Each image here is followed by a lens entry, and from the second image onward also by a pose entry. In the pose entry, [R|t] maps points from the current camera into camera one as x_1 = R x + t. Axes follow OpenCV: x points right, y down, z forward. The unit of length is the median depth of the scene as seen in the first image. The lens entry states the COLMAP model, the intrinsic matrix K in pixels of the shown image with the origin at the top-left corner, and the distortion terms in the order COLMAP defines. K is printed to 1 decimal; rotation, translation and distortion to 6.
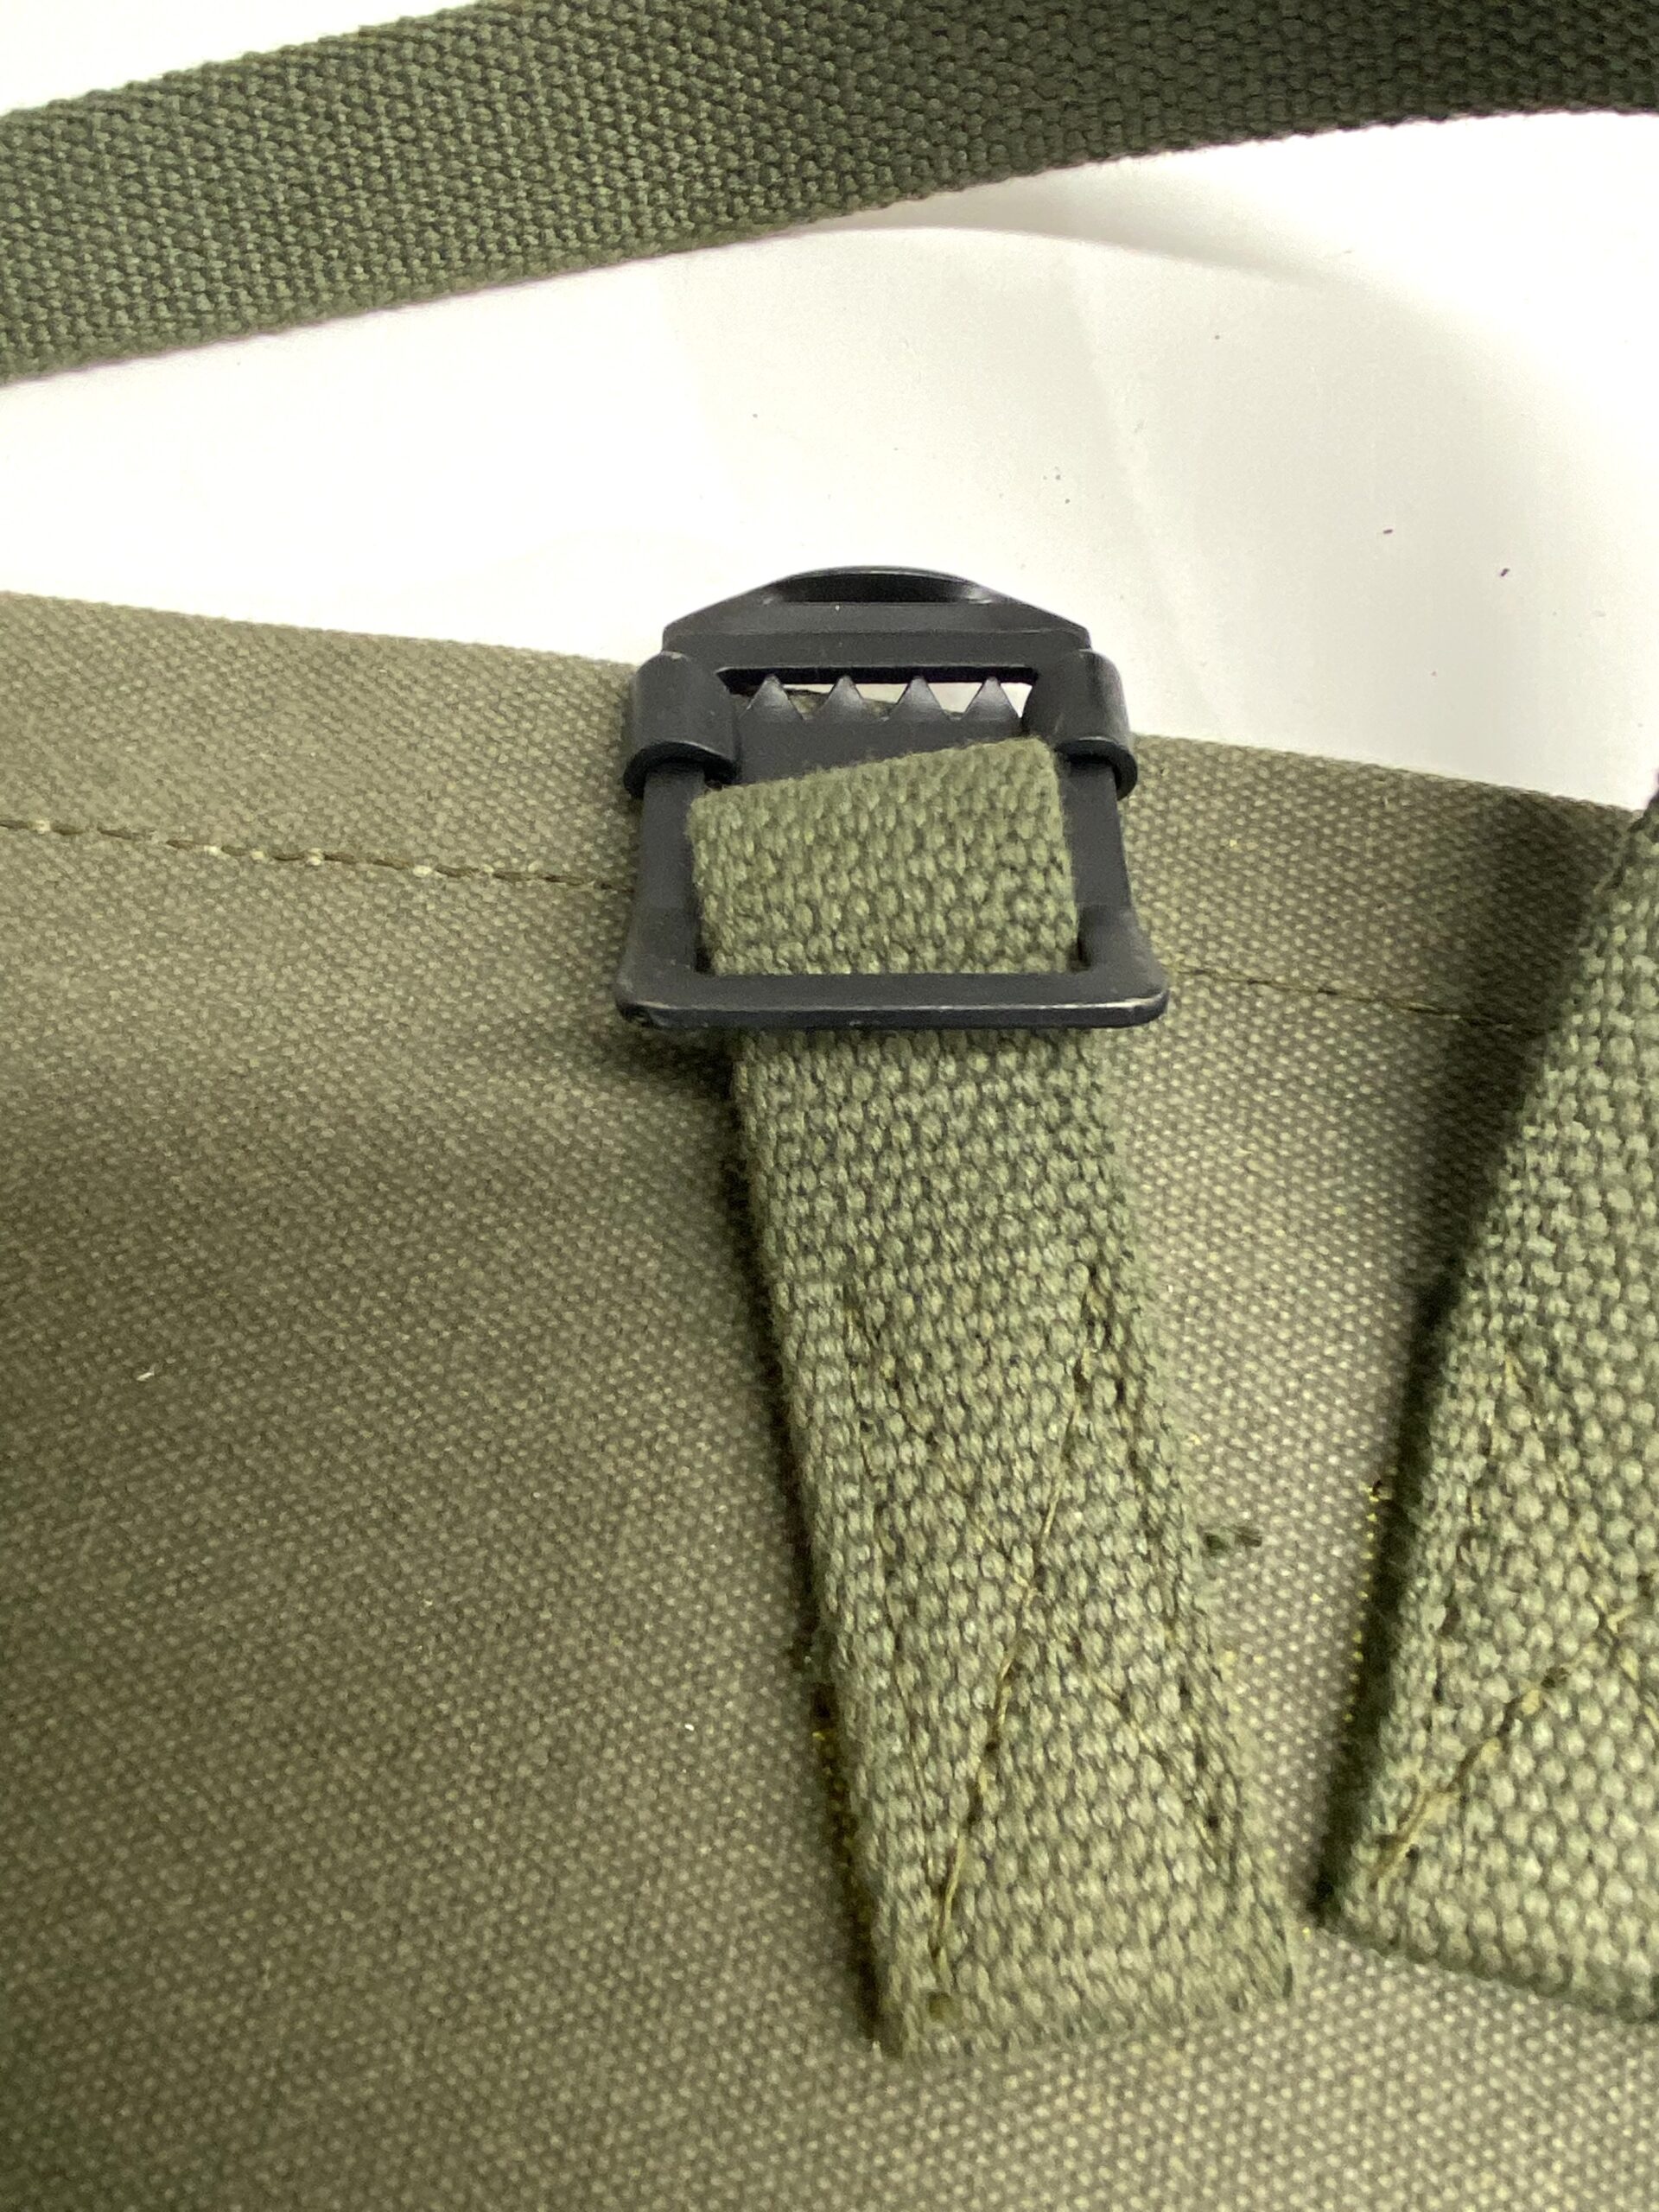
lens RADIAL K [[1507.2, 0, 835.8], [0, 1507.2, 1135.4], [0, 0, 1]] dist [0.034004, -0.044726]
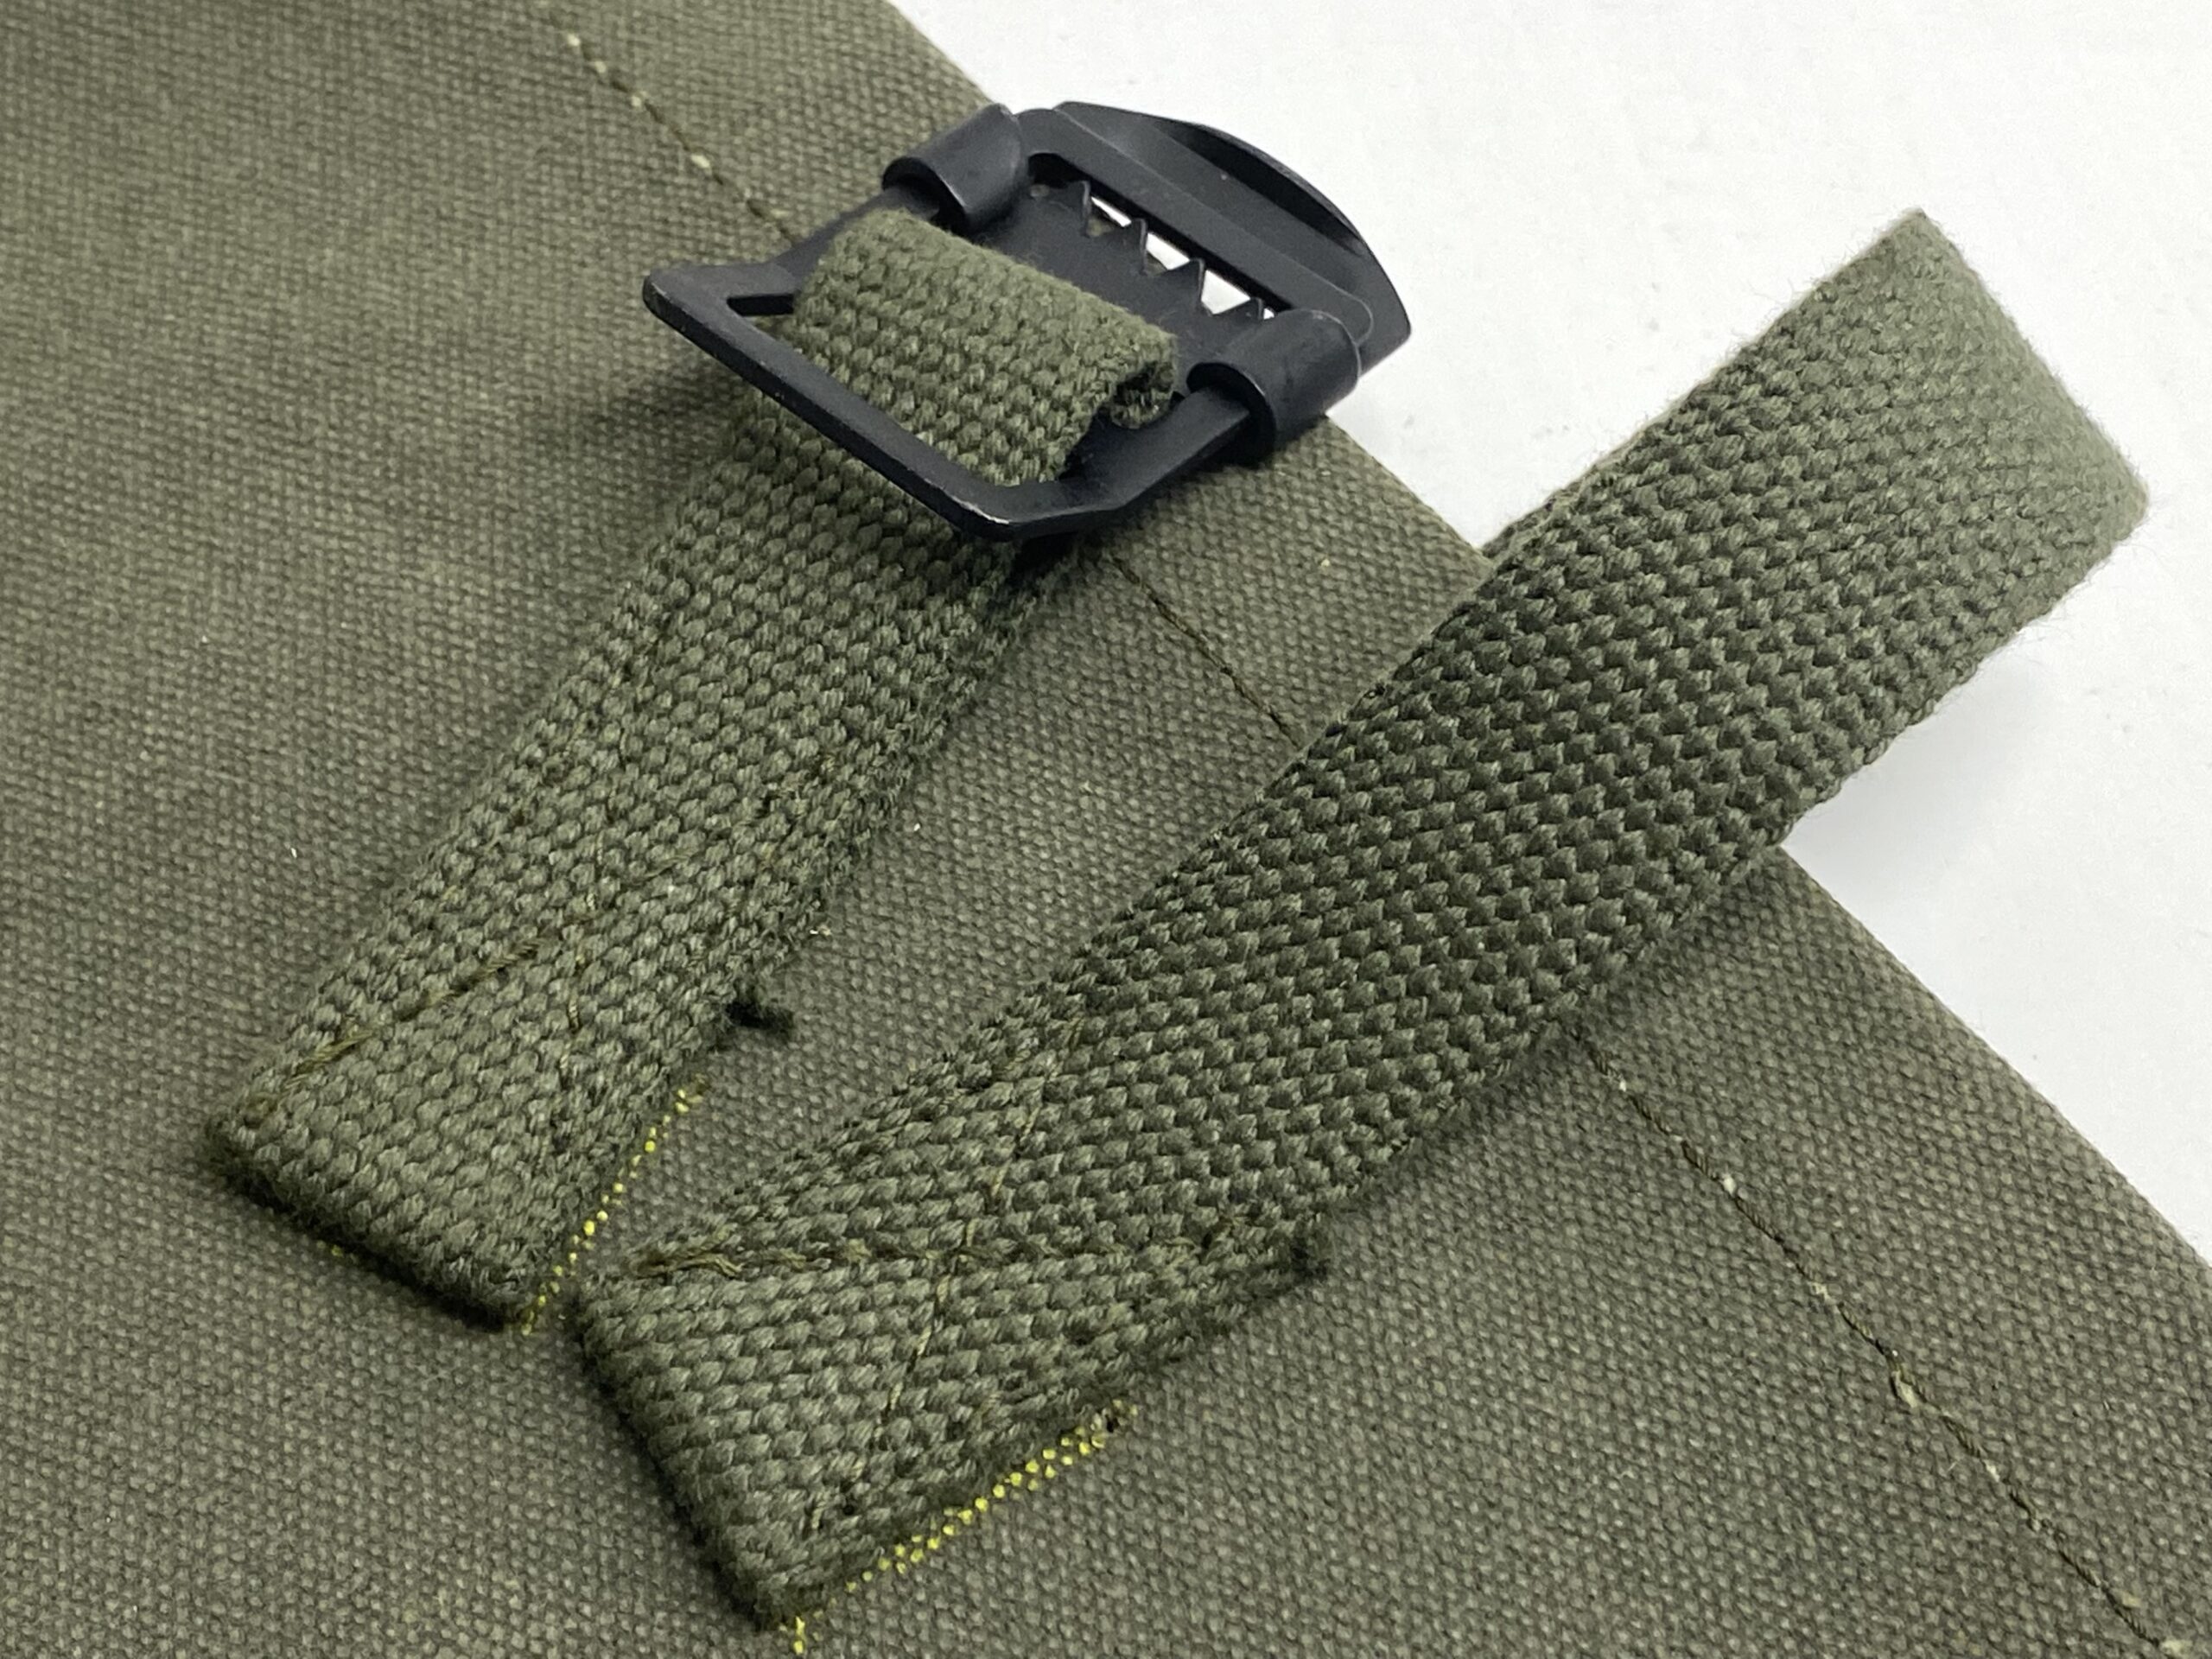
lens RADIAL K [[3929.1, 0, 1106.0], [0, 3929.1, 829.5], [0, 0, 1]] dist [-0.016254, 1.474147]
pose [[0.739748, 0.560490, -0.372321, 1.349112], [-0.628567, 0.773090, -0.085067, 0.260794], [0.240159, 0.296957, 0.924197, -1.416175]]
